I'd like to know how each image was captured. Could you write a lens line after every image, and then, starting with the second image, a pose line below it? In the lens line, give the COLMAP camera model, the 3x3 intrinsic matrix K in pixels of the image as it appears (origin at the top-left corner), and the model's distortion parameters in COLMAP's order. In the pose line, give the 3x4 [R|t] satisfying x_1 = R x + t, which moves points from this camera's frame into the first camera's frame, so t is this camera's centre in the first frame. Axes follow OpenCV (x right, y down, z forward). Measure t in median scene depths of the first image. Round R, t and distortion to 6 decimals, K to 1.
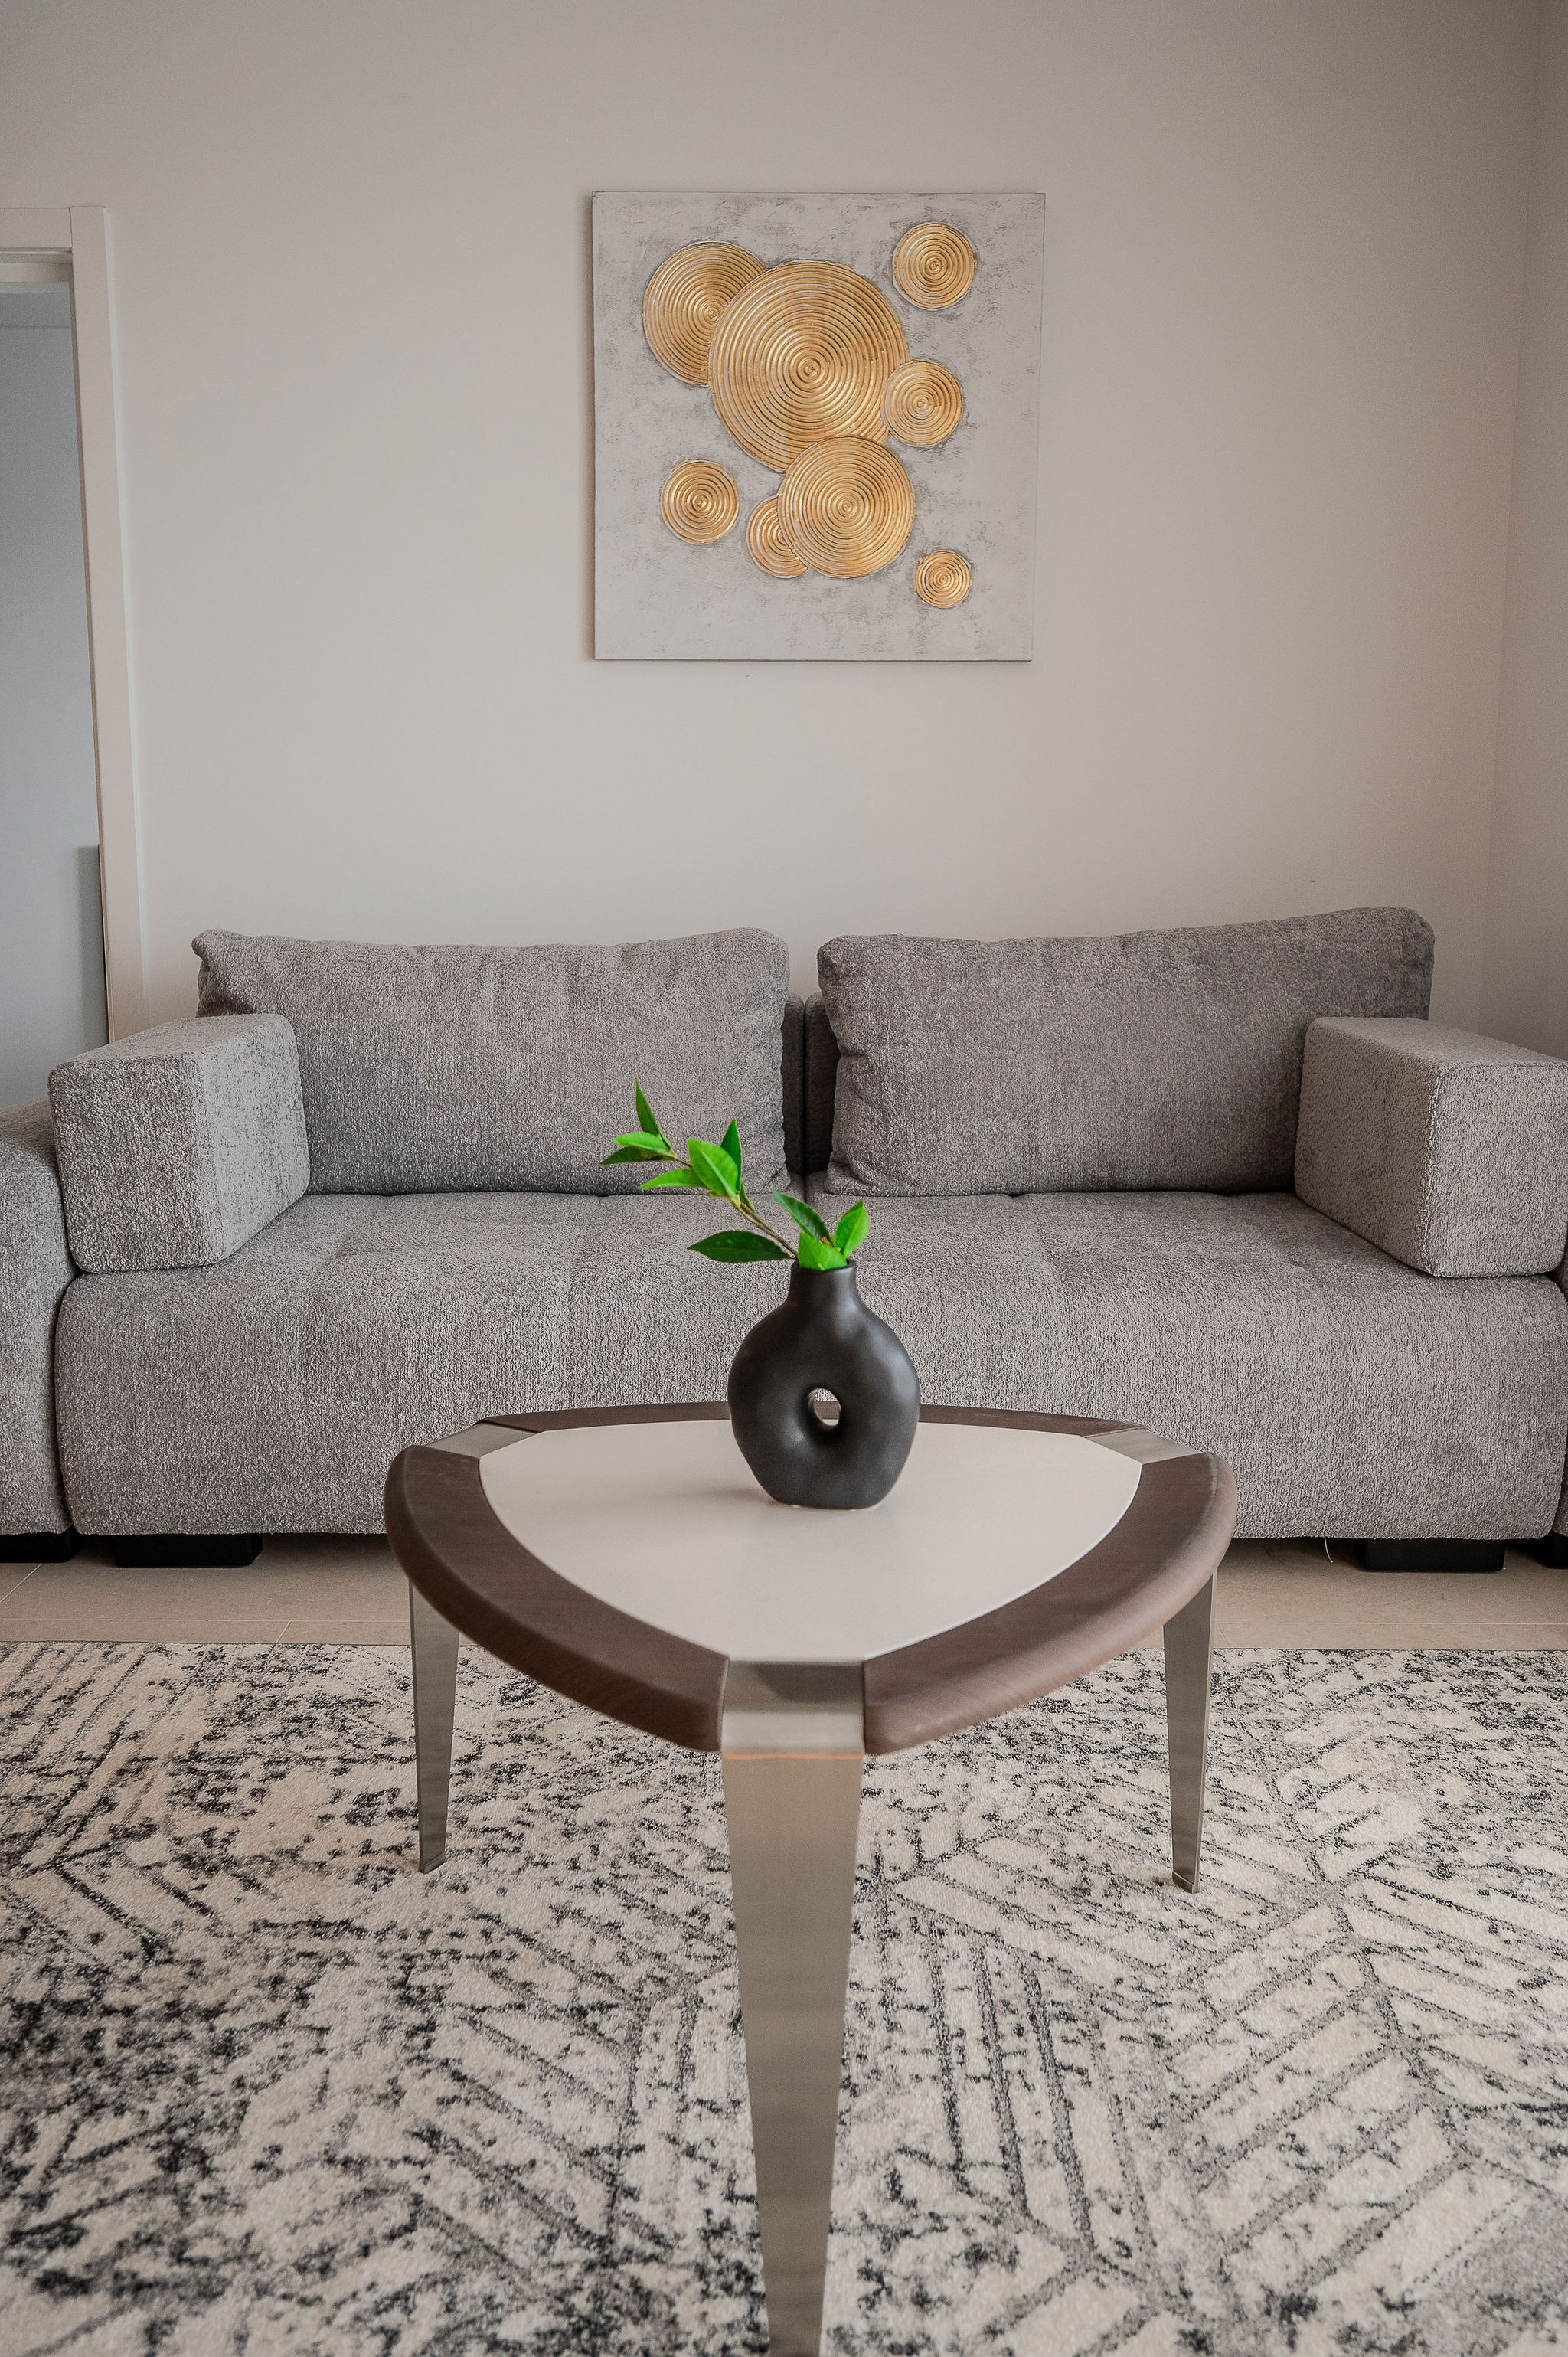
lens RADIAL K [[1947.3, 0, 783.9], [0, 1947.3, 1242.3], [0, 0, 1]] dist [-0.004757, 0.008092]
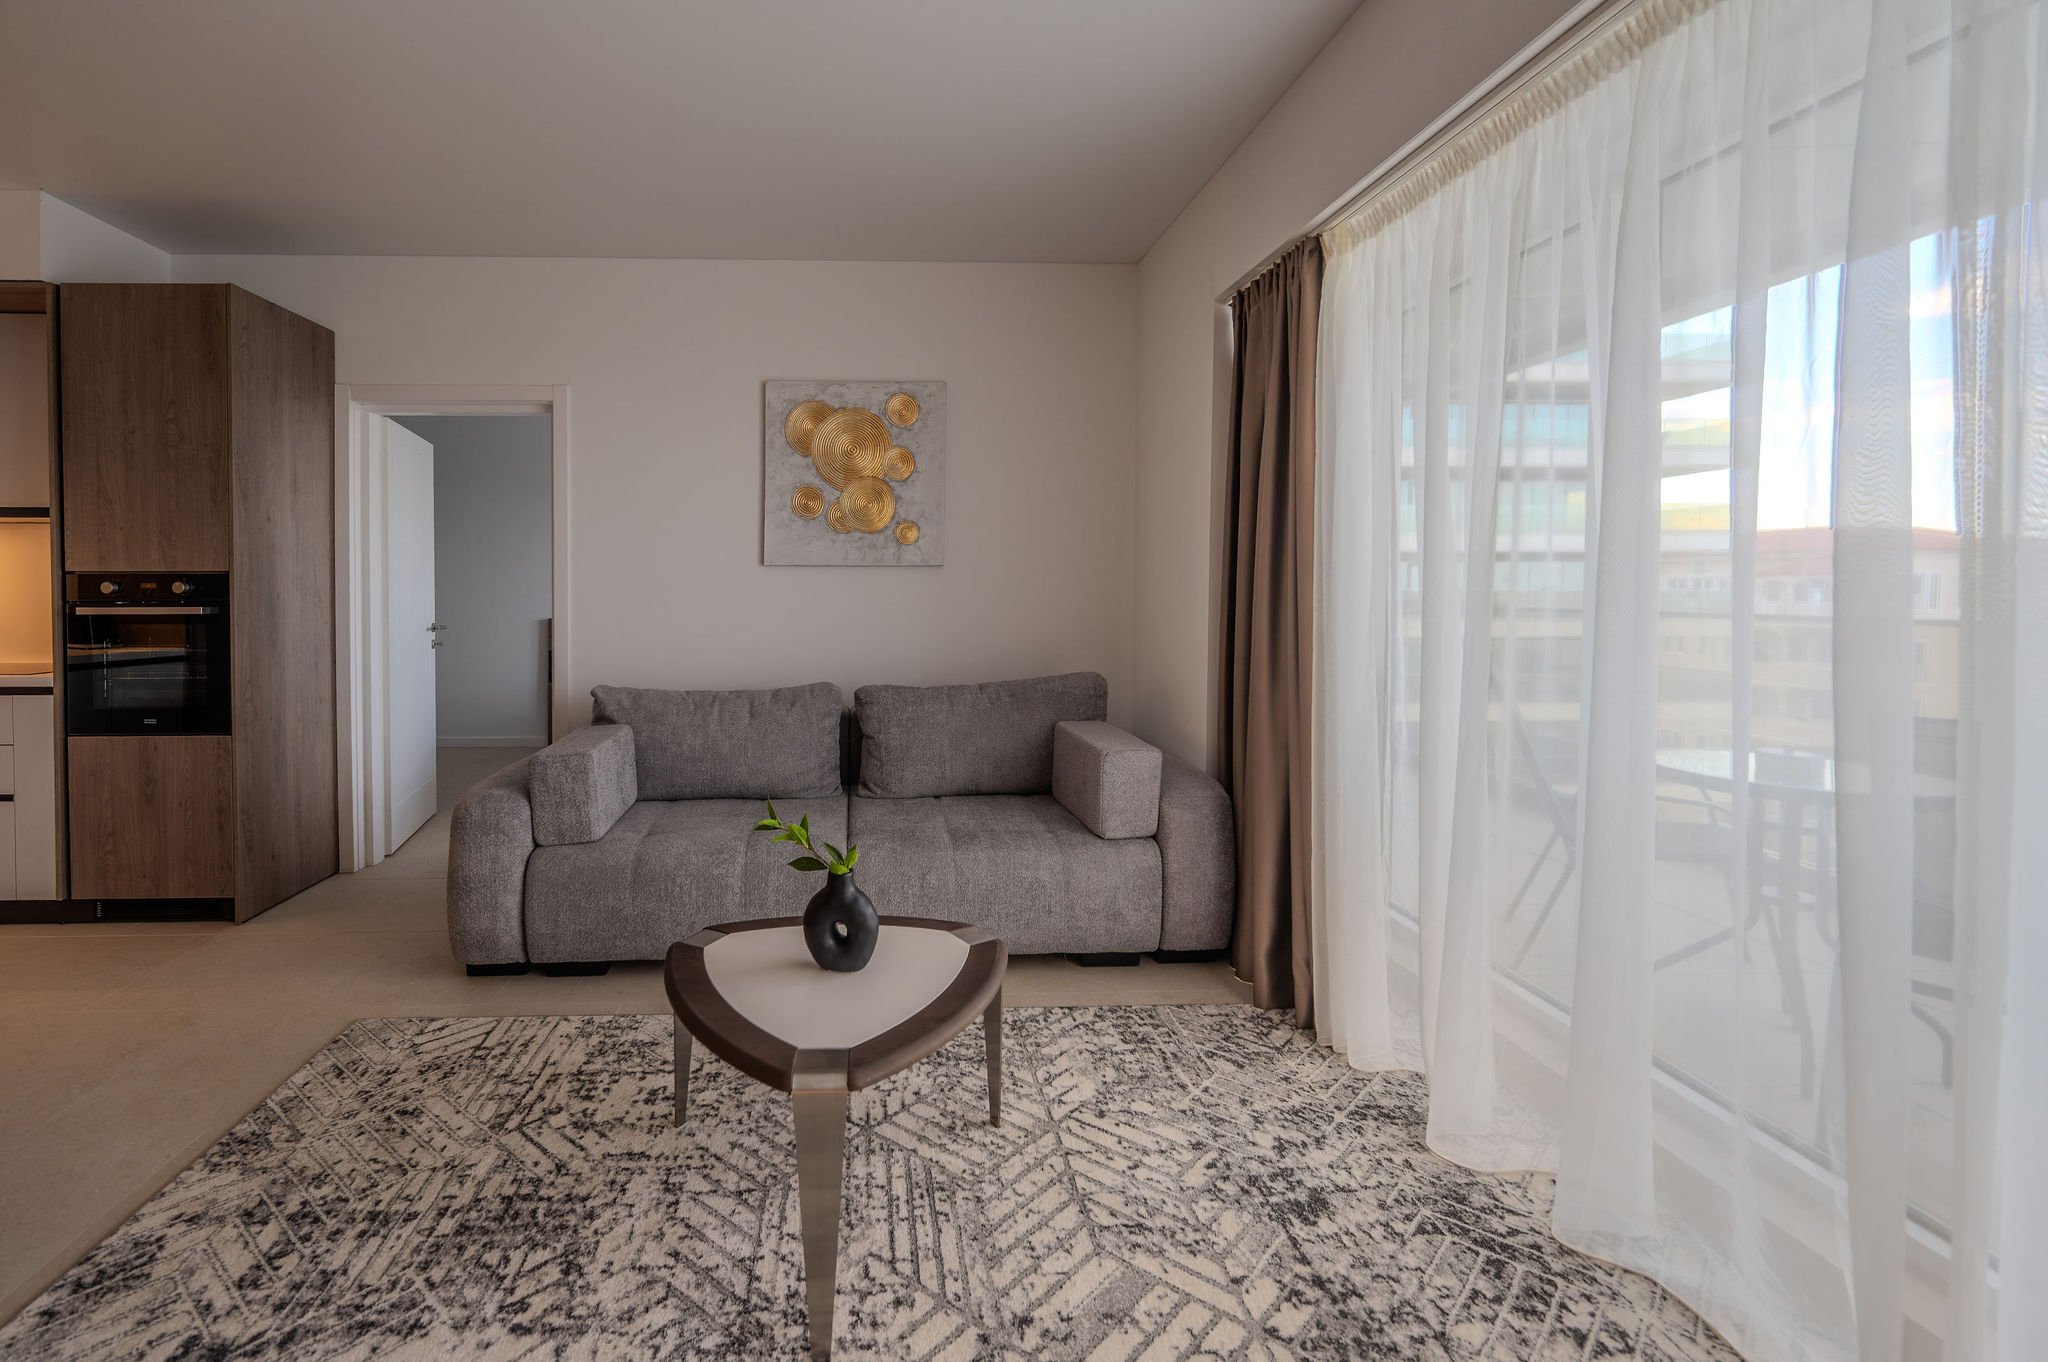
lens RADIAL K [[896.9, 0, 897.2], [0, 896.9, 612.9], [0, 0, 1]] dist [0.000228, -0.000733]
pose [[0.999002, -0.001993, 0.044611, 0.036613], [0.009095, 0.987144, -0.159576, -0.118733], [-0.043719, 0.159822, 0.986177, -0.192098]]
